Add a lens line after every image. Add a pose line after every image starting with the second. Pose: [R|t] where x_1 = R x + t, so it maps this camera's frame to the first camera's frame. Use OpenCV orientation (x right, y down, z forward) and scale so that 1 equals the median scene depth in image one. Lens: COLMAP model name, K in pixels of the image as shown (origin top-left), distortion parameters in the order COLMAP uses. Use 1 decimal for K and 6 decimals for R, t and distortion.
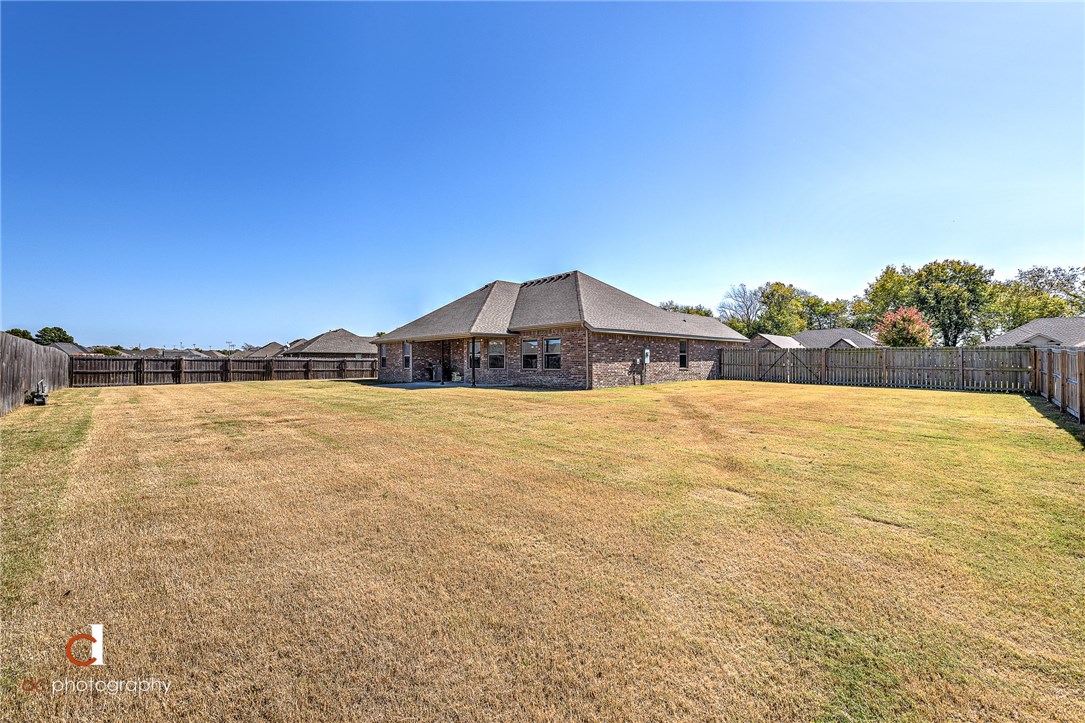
lens RADIAL K [[425.2, 0, 542.0], [0, 425.2, 363.1], [0, 0, 1]] dist [0.009034, 0.000245]
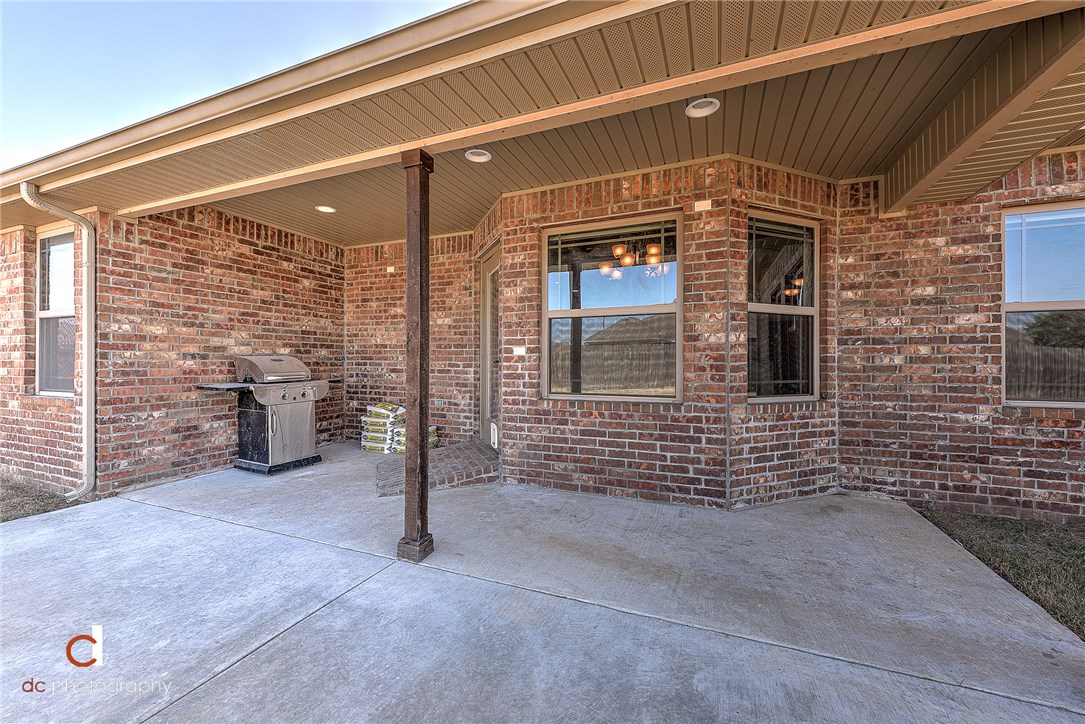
lens RADIAL K [[425.2, 0, 543.2], [0, 425.2, 360.1], [0, 0, 1]] dist [0.009034, 0.000245]
pose [[0.879745, 0.002417, 0.475439, -0.236385], [-0.002730, 0.999996, -0.000034, -0.000604], [-0.475437, -0.001268, 0.879749, 0.785330]]
